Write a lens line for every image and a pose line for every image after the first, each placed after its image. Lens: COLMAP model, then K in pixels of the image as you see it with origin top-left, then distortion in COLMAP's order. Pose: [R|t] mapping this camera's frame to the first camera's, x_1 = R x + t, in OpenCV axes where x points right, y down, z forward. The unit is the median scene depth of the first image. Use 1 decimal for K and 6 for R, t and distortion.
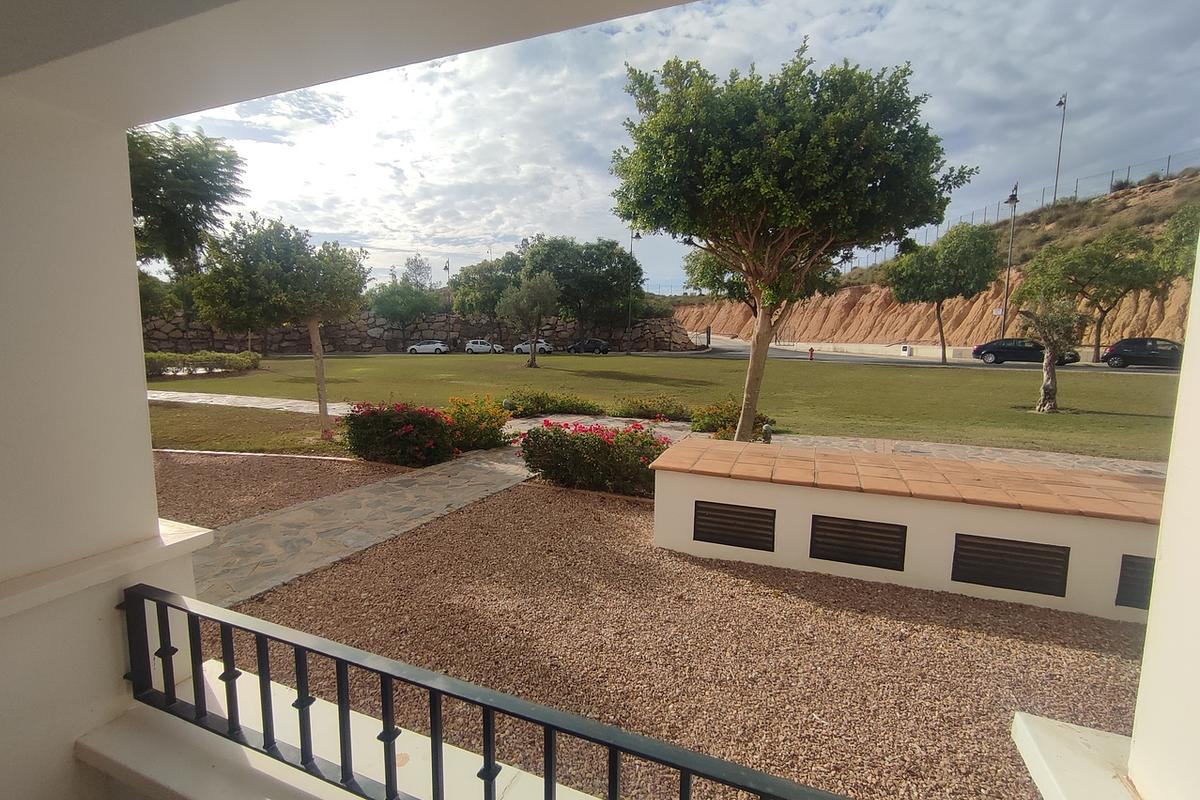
lens RADIAL K [[542.6, 0, 600.0], [0, 542.6, 400.0], [0, 0, 1]] dist [-0.023036, 0.014565]
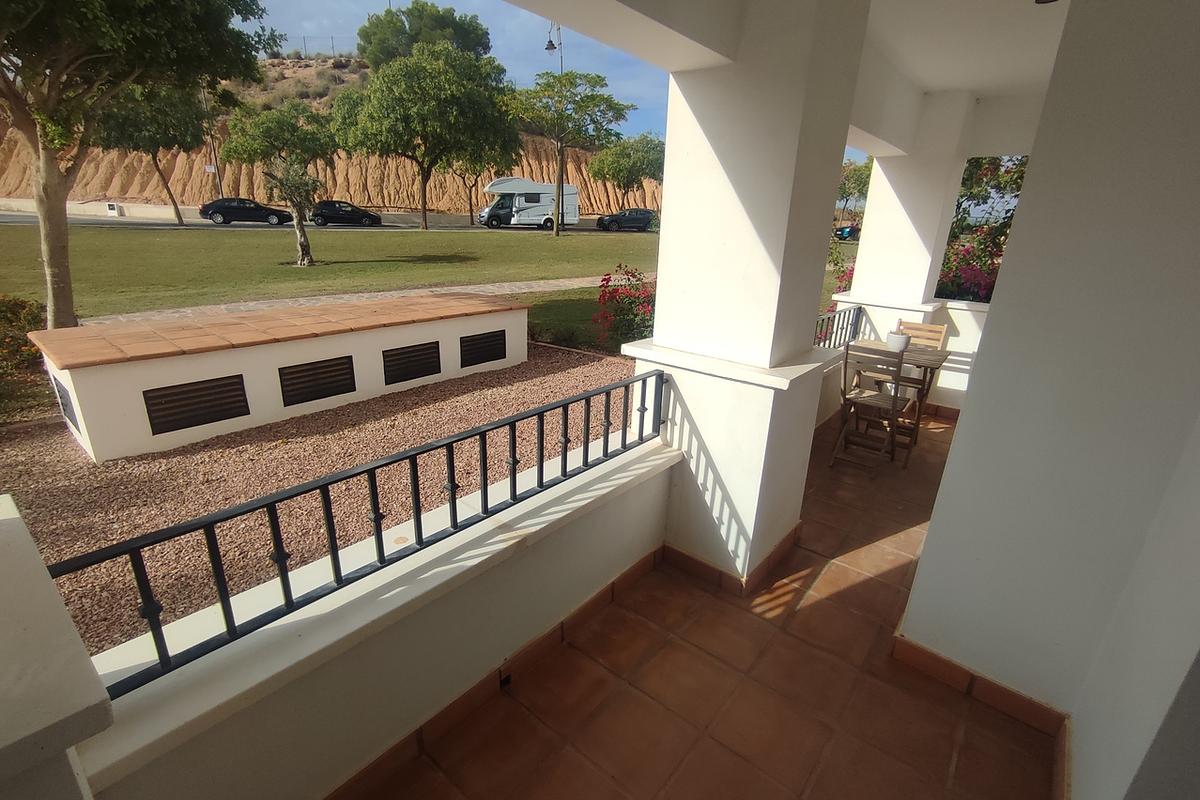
lens RADIAL K [[542.6, 0, 600.0], [0, 542.6, 400.0], [0, 0, 1]] dist [-0.023036, 0.014565]
pose [[0.303401, -0.308641, 0.901492, -0.377009], [0.078182, 0.950962, 0.299265, -0.001714], [-0.949650, -0.020317, 0.312653, 0.036252]]
